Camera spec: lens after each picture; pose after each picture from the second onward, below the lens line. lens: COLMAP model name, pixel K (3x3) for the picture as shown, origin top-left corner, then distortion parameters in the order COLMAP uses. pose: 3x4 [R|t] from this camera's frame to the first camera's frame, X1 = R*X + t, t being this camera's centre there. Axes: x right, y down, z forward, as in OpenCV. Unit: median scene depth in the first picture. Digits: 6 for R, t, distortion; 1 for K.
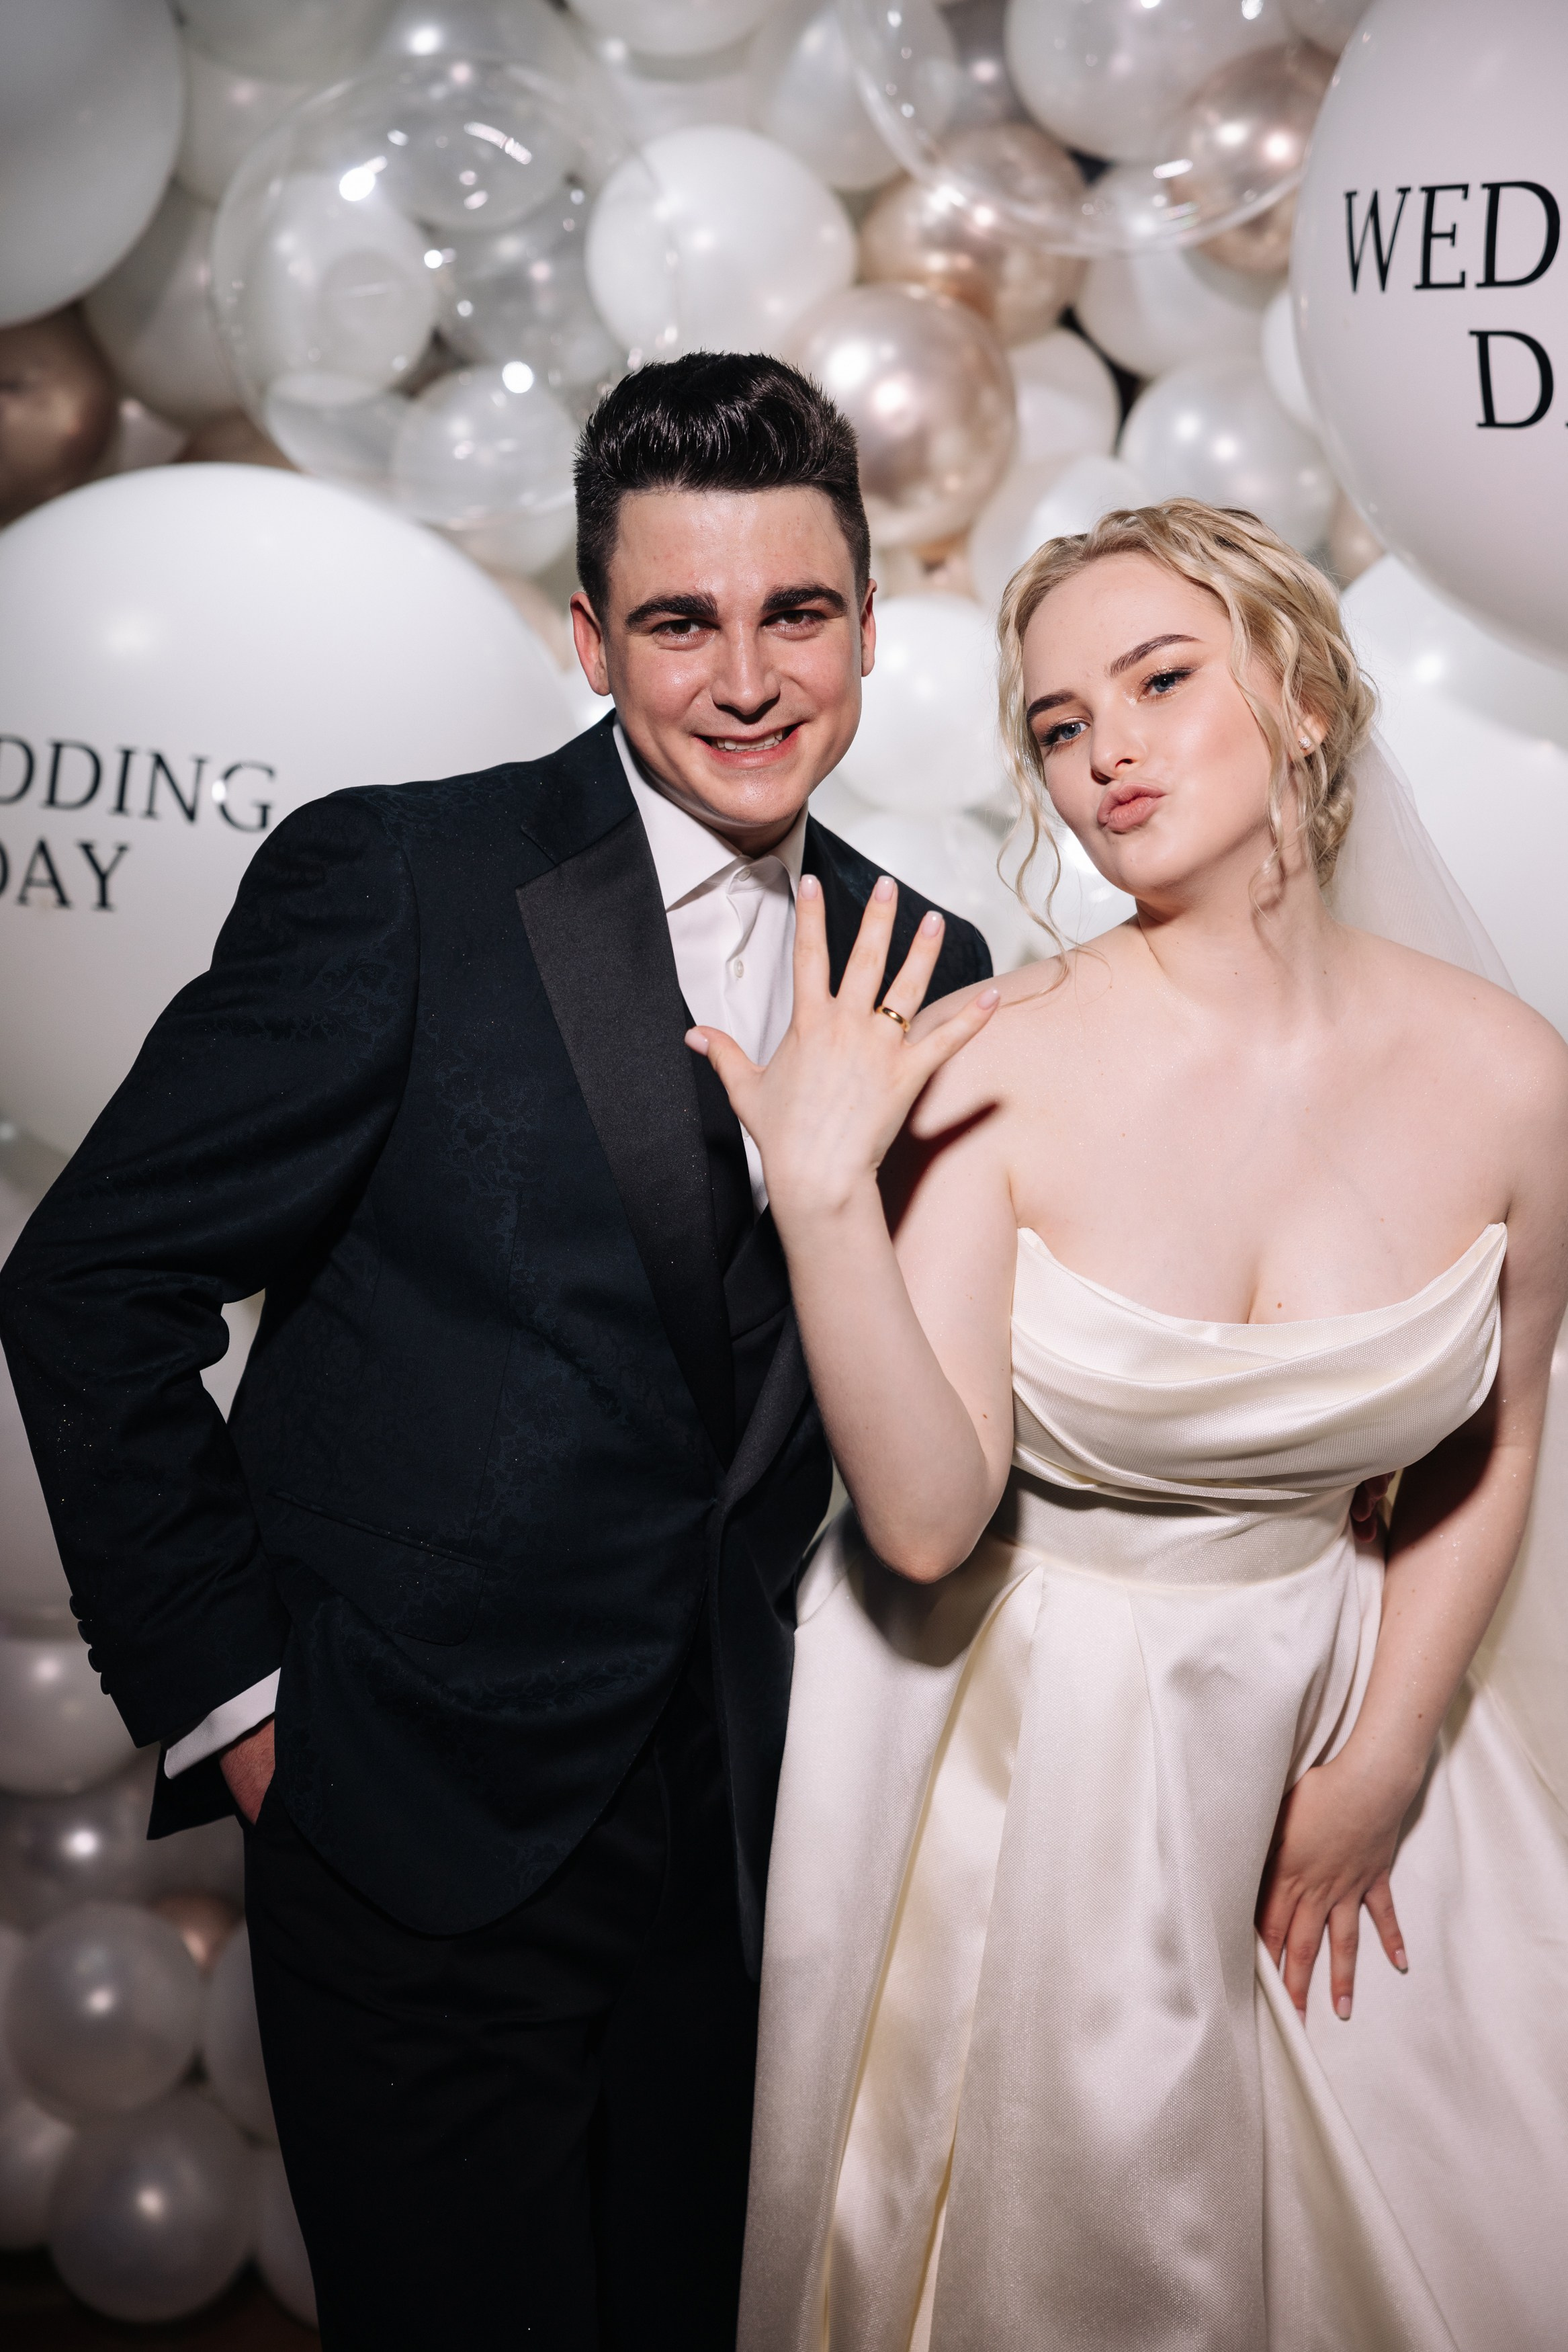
lens RADIAL K [[4163.6, 0, 775.7], [0, 4163.6, 1170.6], [0, 0, 1]] dist [0.363135, 0.000000]
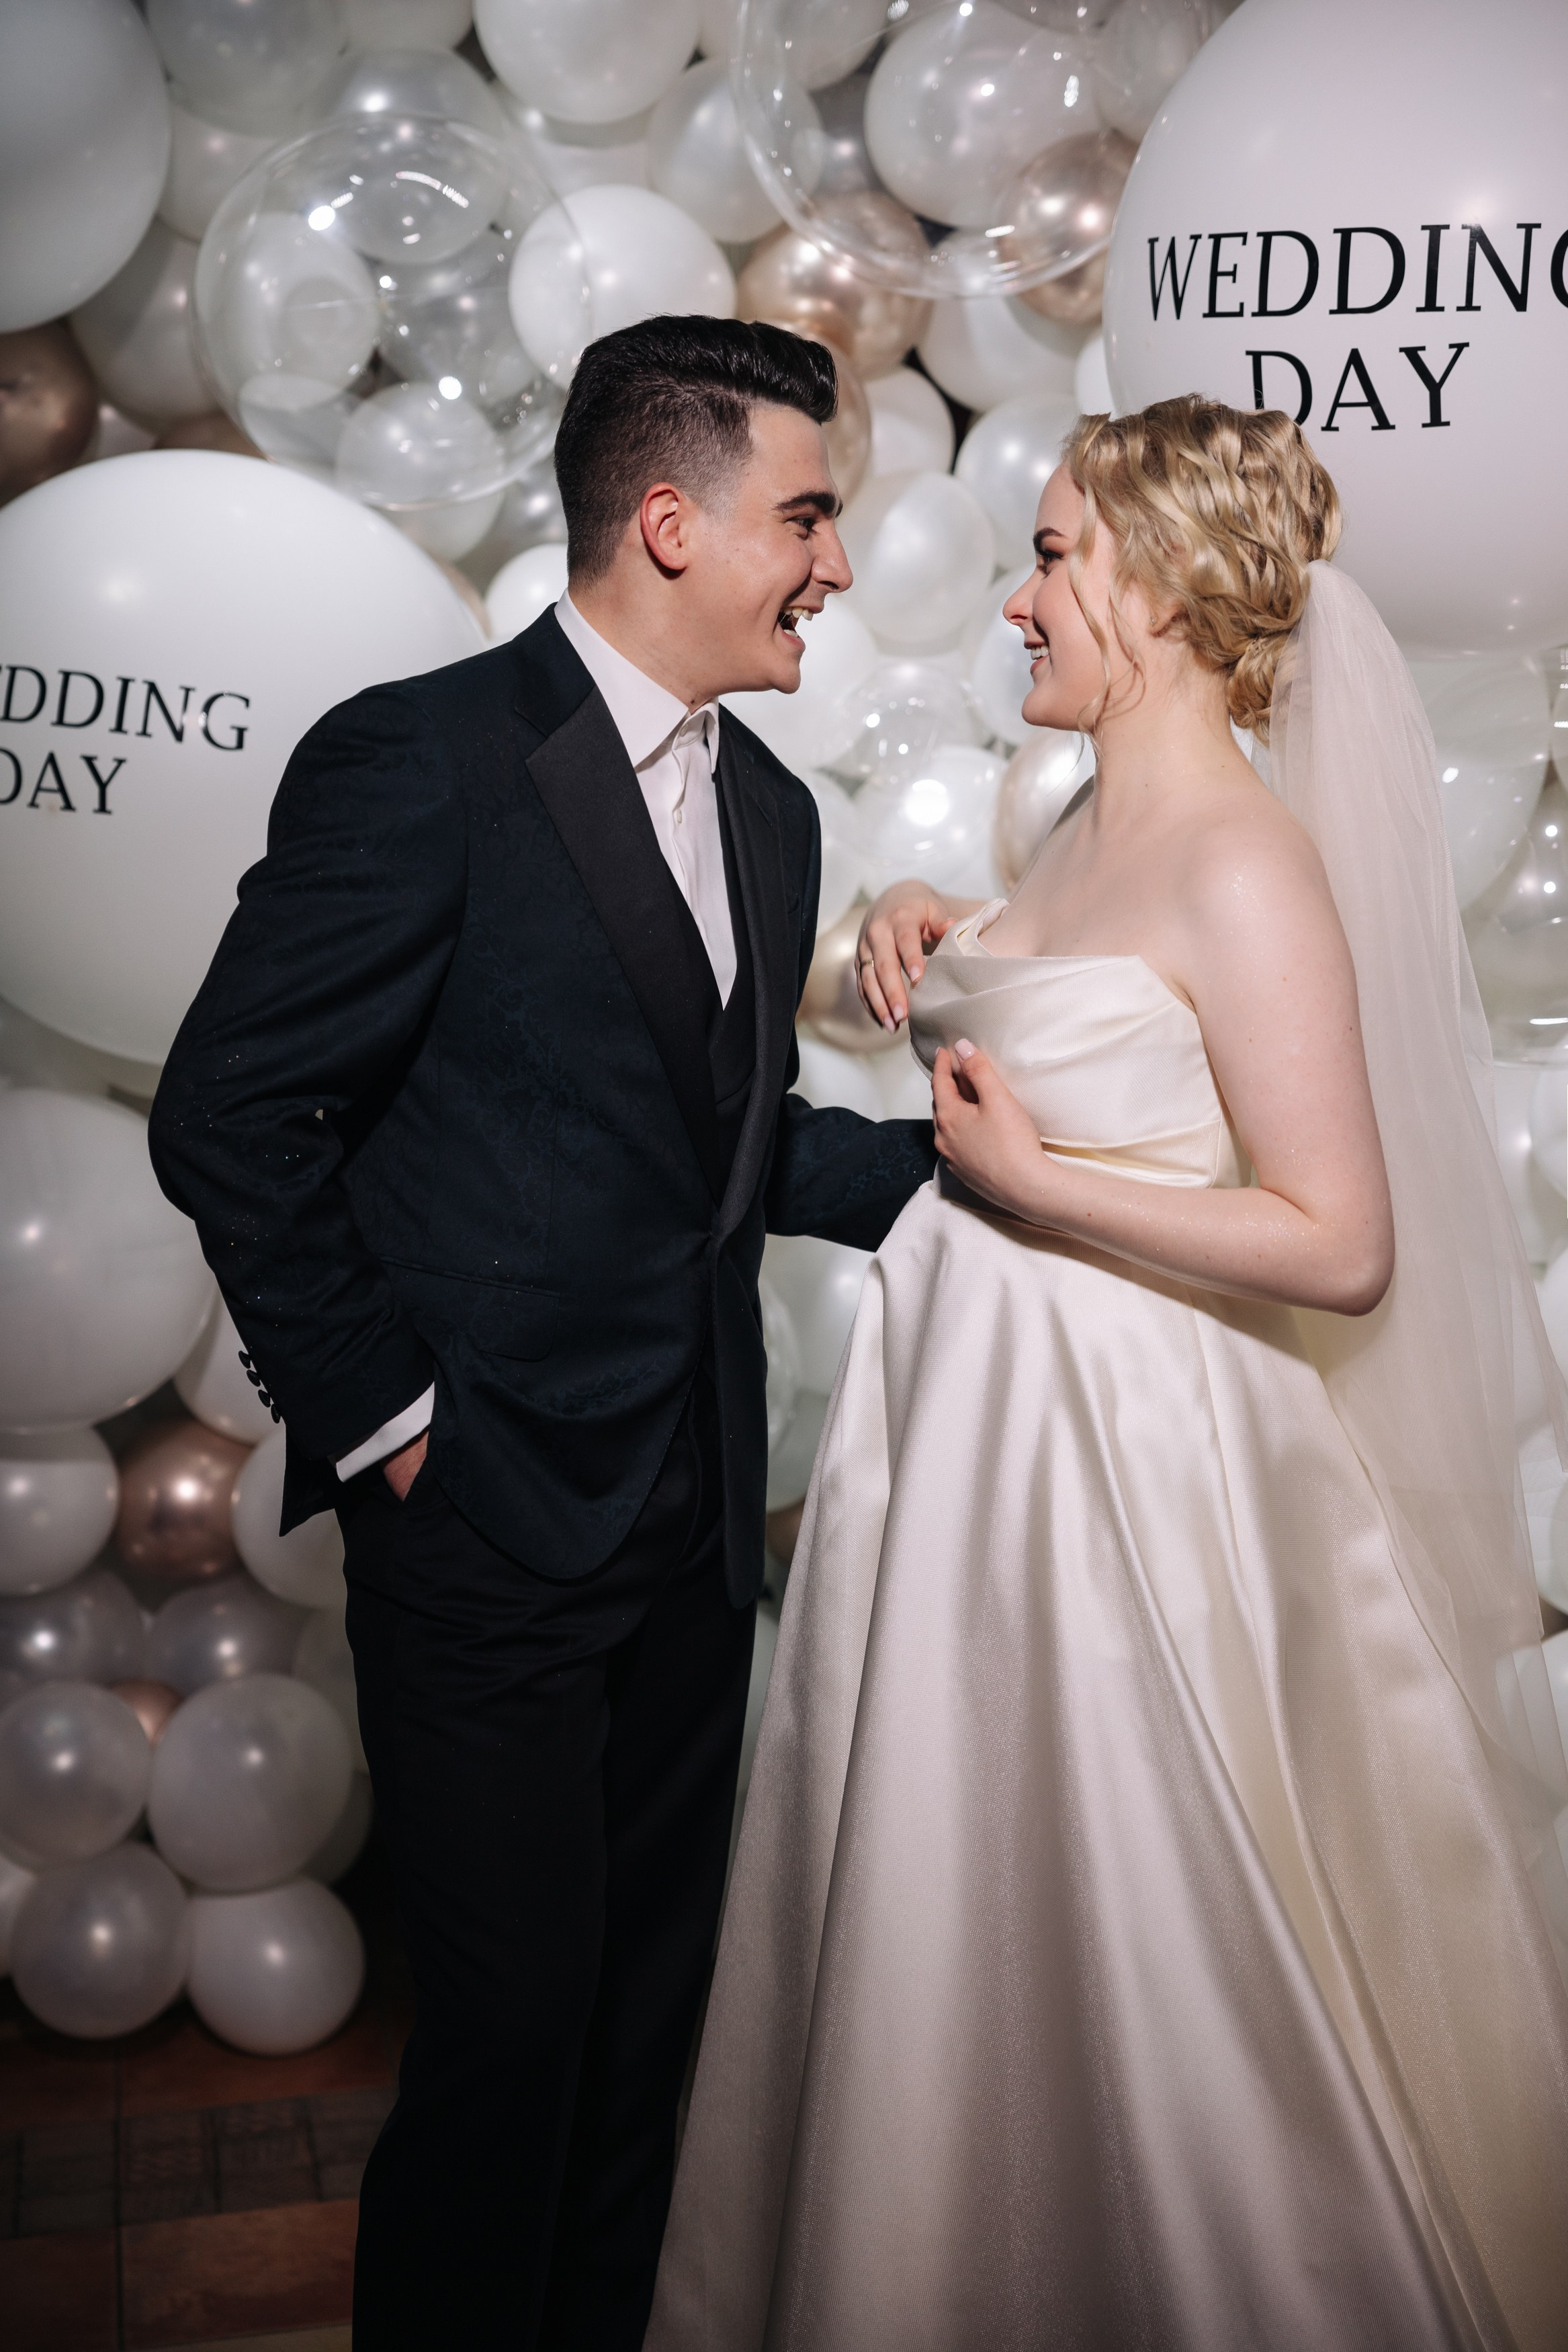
lens RADIAL K [[3934.4, 0, 778.0], [0, 3934.4, 1175.9], [0, 0, 1]] dist [0.347018, 0.000000]
pose [[0.998629, 0.020498, 0.048173, -0.019958], [-0.019751, 0.999678, -0.015921, 0.051609], [-0.048484, 0.014948, 0.998712, -0.126040]]
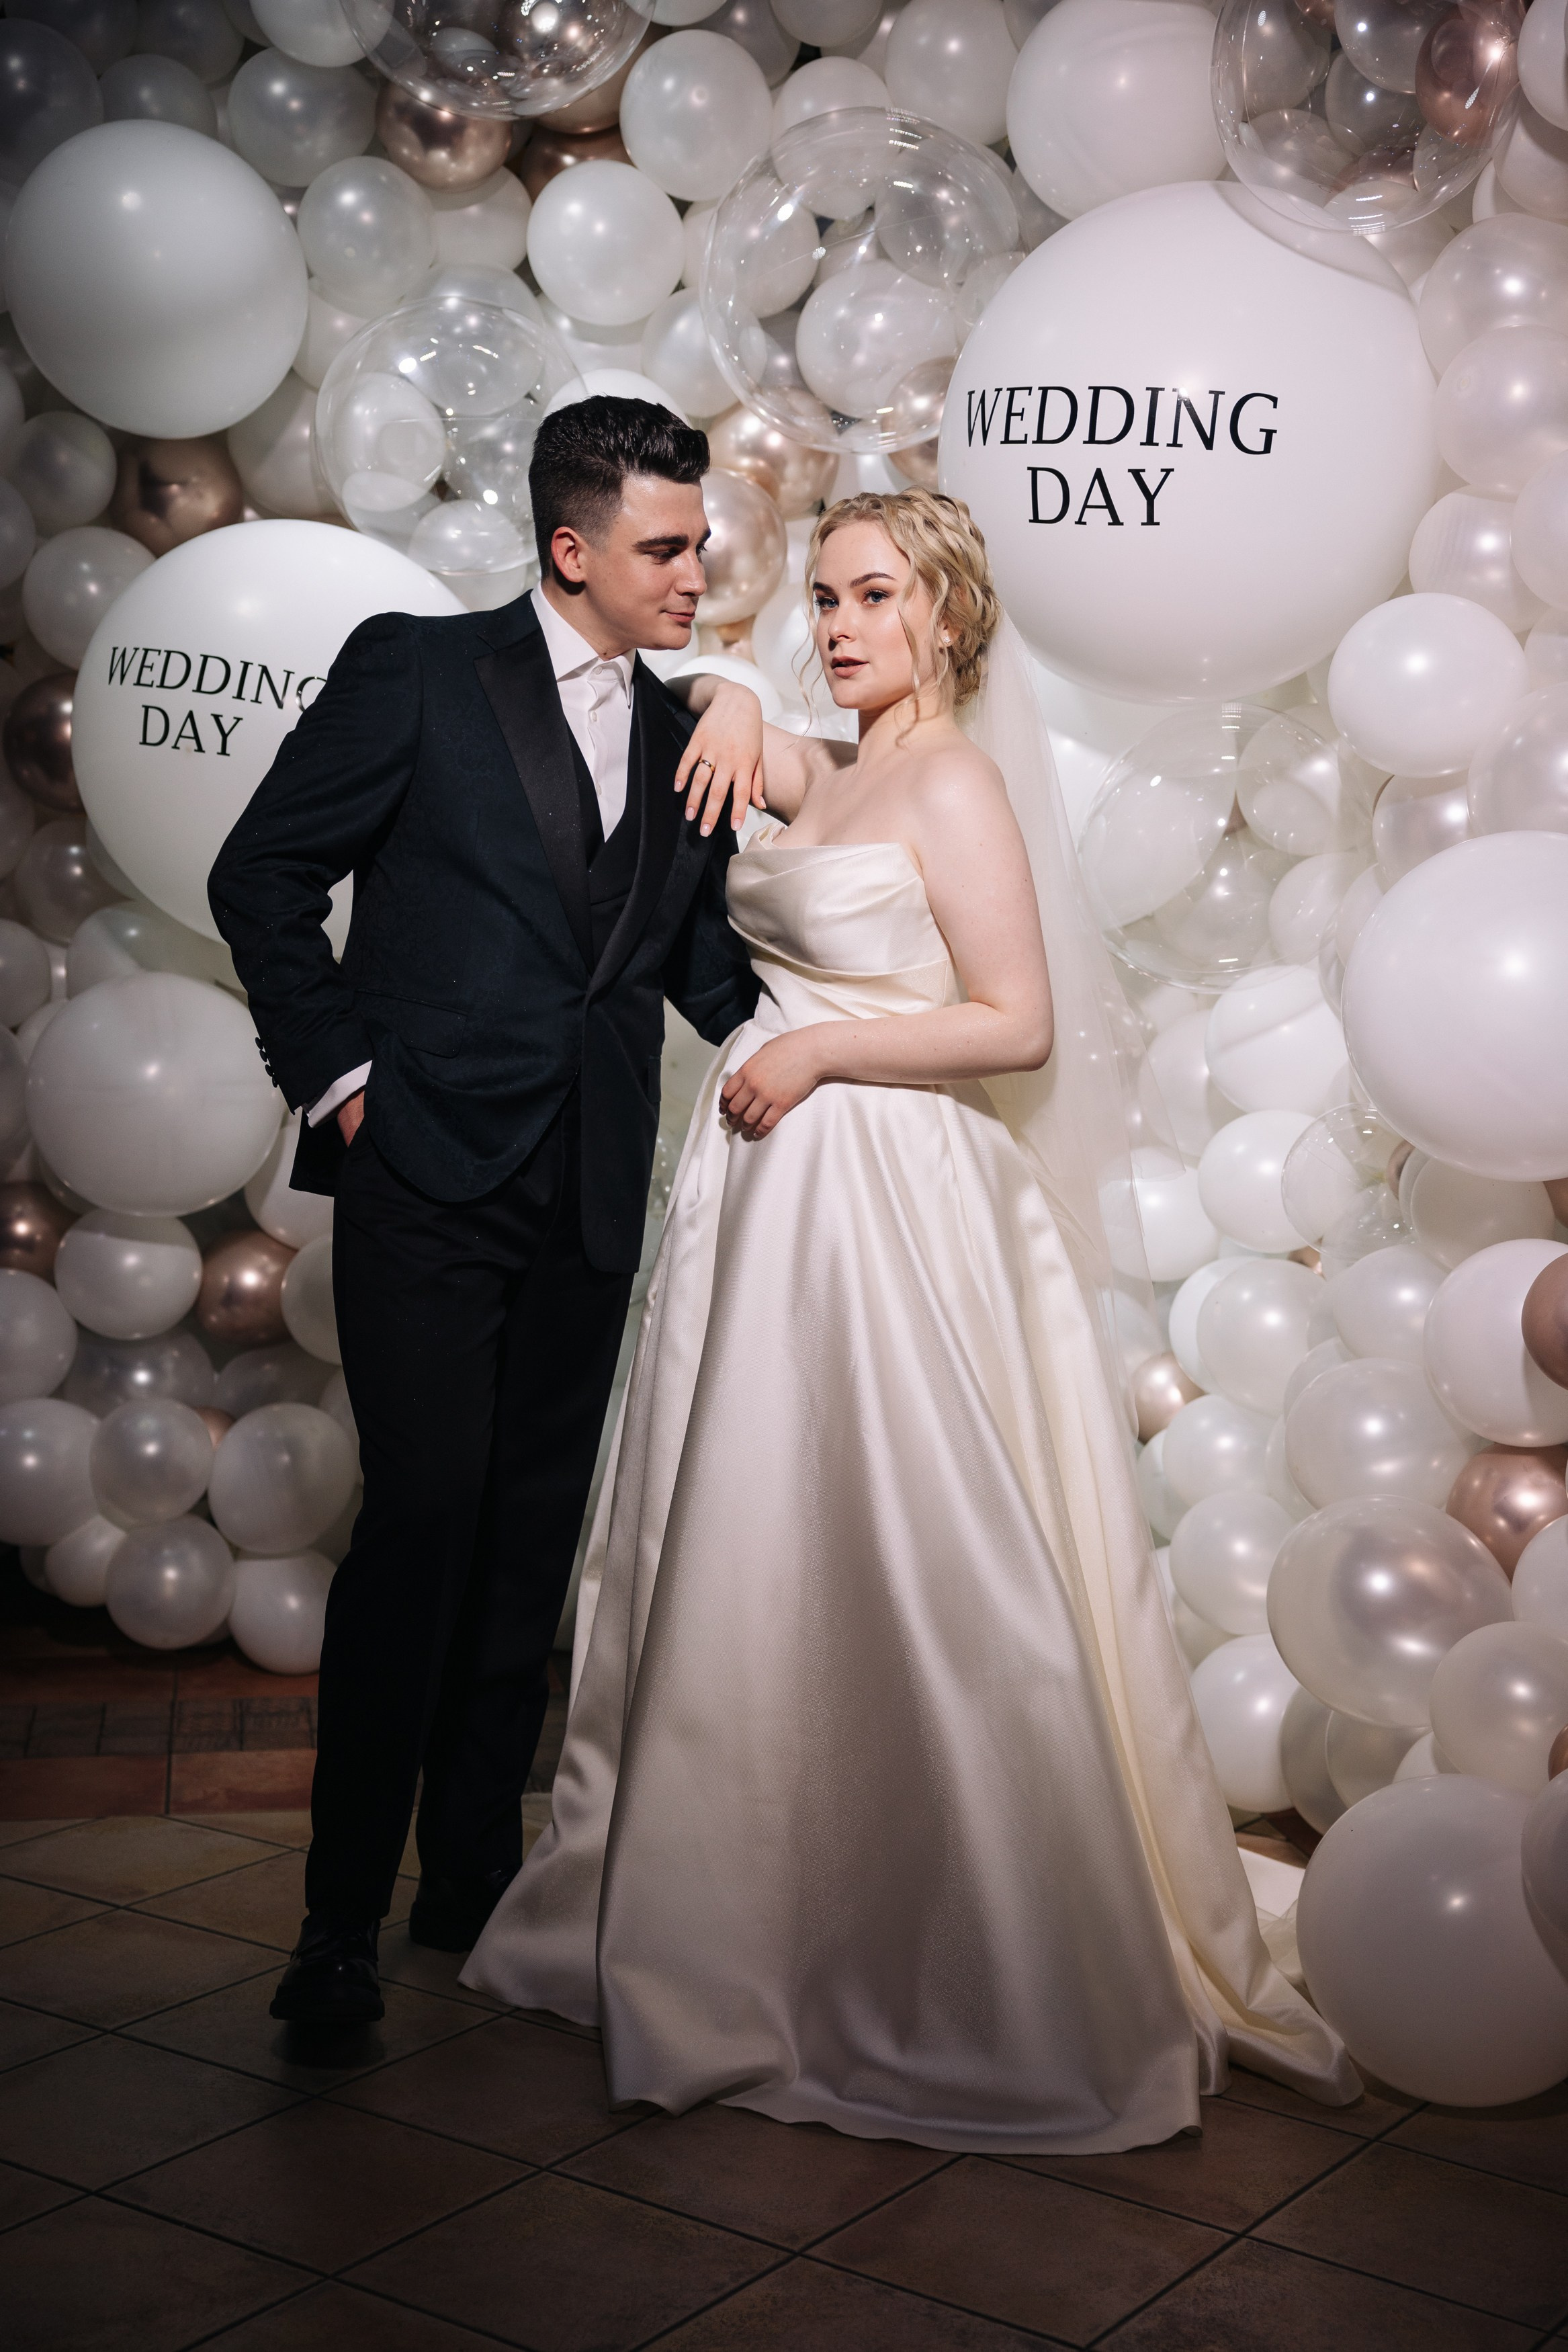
lens RADIAL K [[3091.6, 0, 795.5], [0, 3091.6, 1213.1], [0, 0, 1]] dist [0.193239, 0.000000]
pose [[0.994072, 0.088319, 0.063408, 0.005831], [-0.085296, 0.995154, -0.048914, 0.154646], [-0.067421, 0.043215, 0.996788, -0.249607]]
